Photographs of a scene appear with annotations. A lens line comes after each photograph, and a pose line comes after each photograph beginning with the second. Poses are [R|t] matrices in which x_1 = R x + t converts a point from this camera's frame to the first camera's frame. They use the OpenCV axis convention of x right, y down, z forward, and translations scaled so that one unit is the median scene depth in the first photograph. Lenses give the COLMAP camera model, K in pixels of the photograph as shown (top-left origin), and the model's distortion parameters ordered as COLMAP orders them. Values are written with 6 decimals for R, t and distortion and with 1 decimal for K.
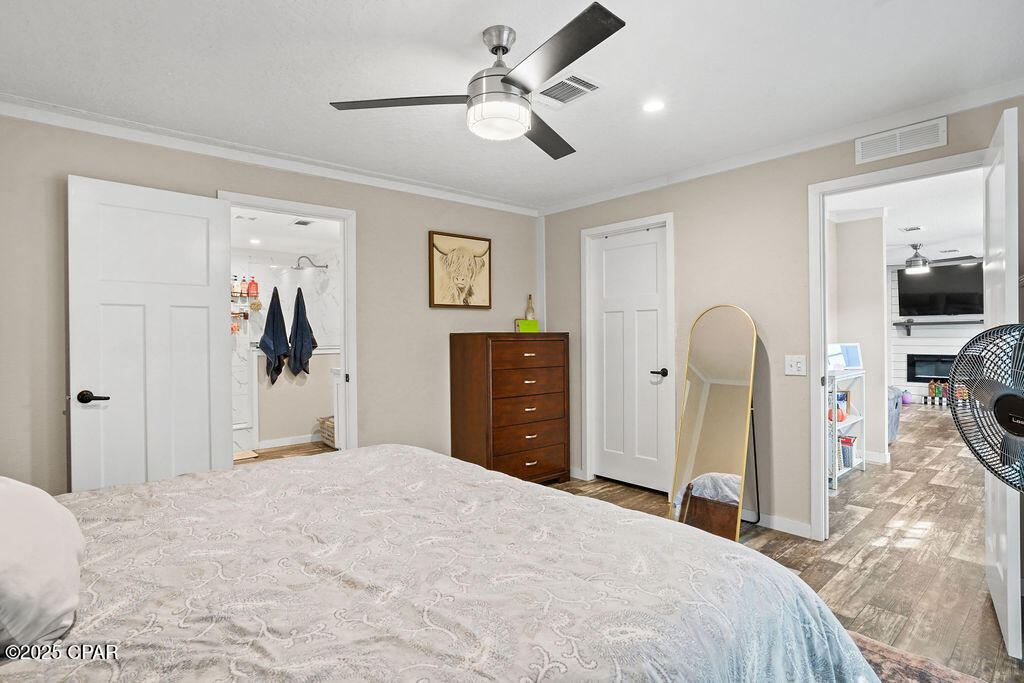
lens RADIAL K [[511.8, 0, 511.8], [0, 511.8, 346.8], [0, 0, 1]] dist [-0.026648, 0.012253]
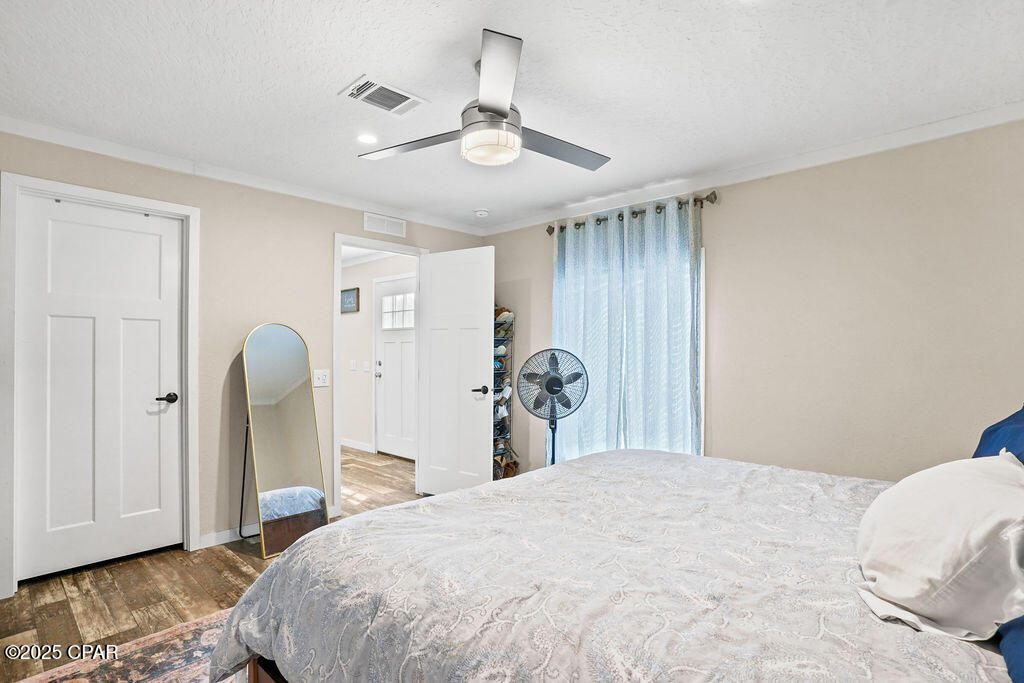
lens RADIAL K [[511.8, 0, 513.9], [0, 511.8, 349.6], [0, 0, 1]] dist [-0.026648, 0.012253]
pose [[-0.080563, 0.009727, 0.996702, -0.579339], [0.018256, 0.999799, -0.008281, -0.009997], [-0.996582, 0.017529, -0.080724, 0.550960]]
